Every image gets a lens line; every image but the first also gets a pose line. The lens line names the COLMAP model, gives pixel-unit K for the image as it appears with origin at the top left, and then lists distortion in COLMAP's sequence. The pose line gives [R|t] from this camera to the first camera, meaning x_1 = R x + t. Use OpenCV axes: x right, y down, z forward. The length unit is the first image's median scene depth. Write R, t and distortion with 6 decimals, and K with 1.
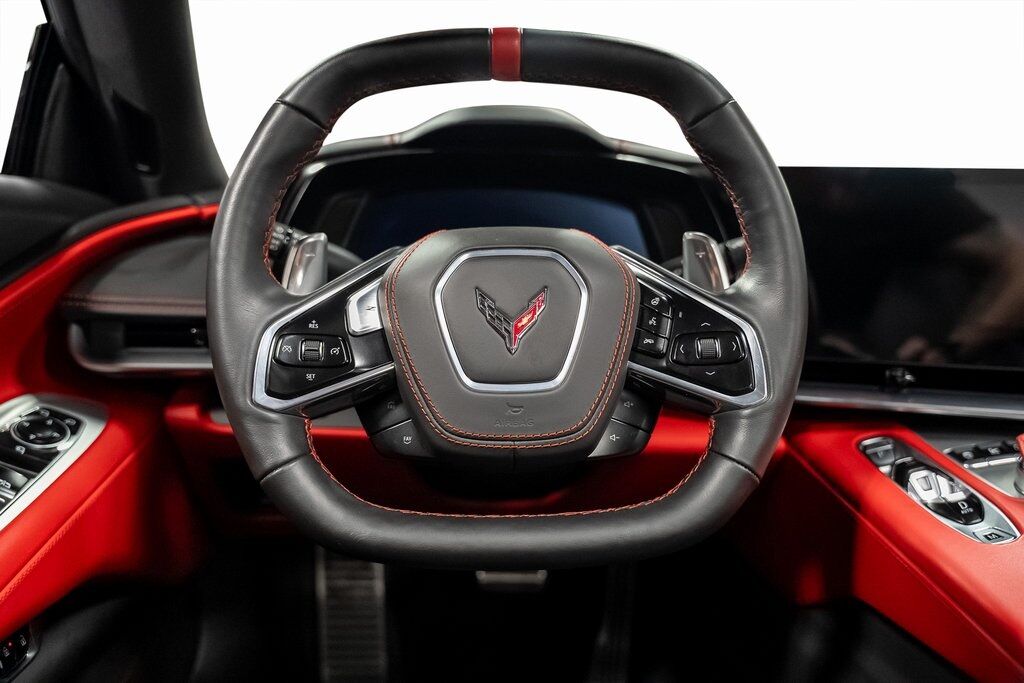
lens RADIAL K [[782.8, 0, 511.8], [0, 782.8, 336.3], [0, 0, 1]] dist [-0.010294, -0.008752]
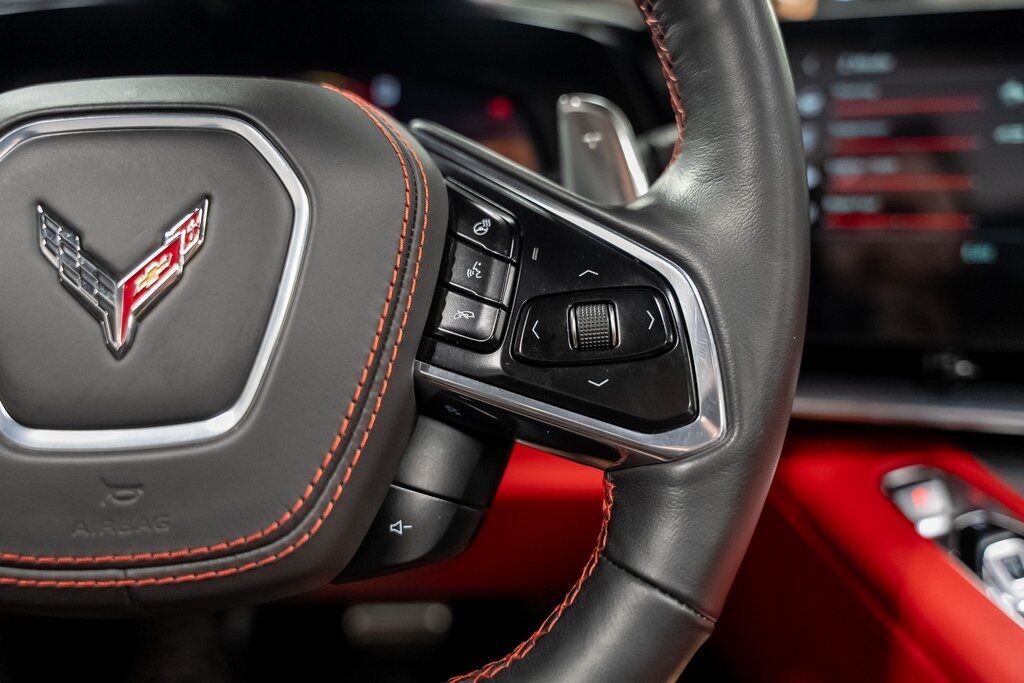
lens RADIAL K [[861.0, 0, 525.3], [0, 861.0, 371.8], [0, 0, 1]] dist [-0.063962, -0.000700]
pose [[0.995857, -0.038337, 0.082451, 0.171267], [0.033442, 0.997641, 0.059946, 0.010311], [-0.084555, -0.056940, 0.994791, 0.518250]]
